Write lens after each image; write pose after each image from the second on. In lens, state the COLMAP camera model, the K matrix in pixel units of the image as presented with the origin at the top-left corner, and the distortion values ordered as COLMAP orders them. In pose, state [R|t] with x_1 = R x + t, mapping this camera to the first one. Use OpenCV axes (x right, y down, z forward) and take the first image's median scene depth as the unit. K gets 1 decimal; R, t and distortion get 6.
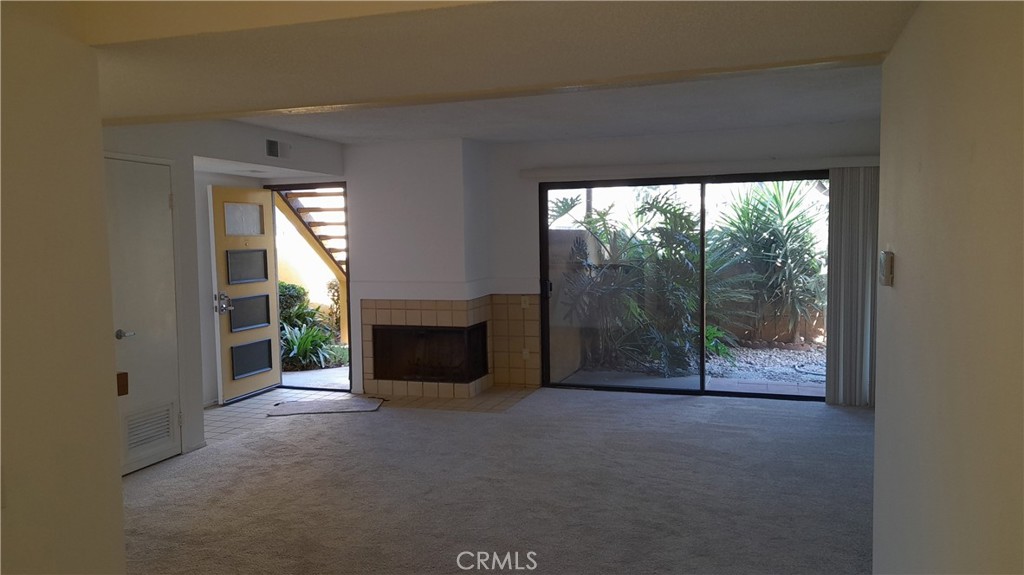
lens RADIAL K [[735.8, 0, 512.0], [0, 735.8, 287.5], [0, 0, 1]] dist [0.002171, -0.001506]
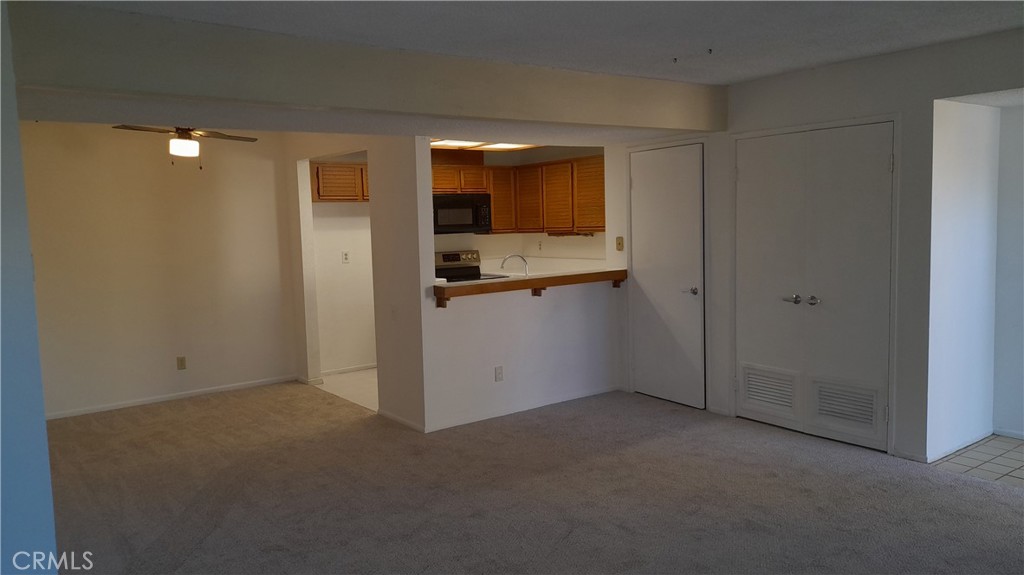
lens RADIAL K [[735.8, 0, 512.0], [0, 735.8, 287.5], [0, 0, 1]] dist [0.002171, -0.001506]
pose [[-0.575598, 0.111215, -0.810135, 0.374613], [-0.011164, 0.989547, 0.143776, -0.068073], [0.817656, 0.091801, -0.568340, 0.837118]]
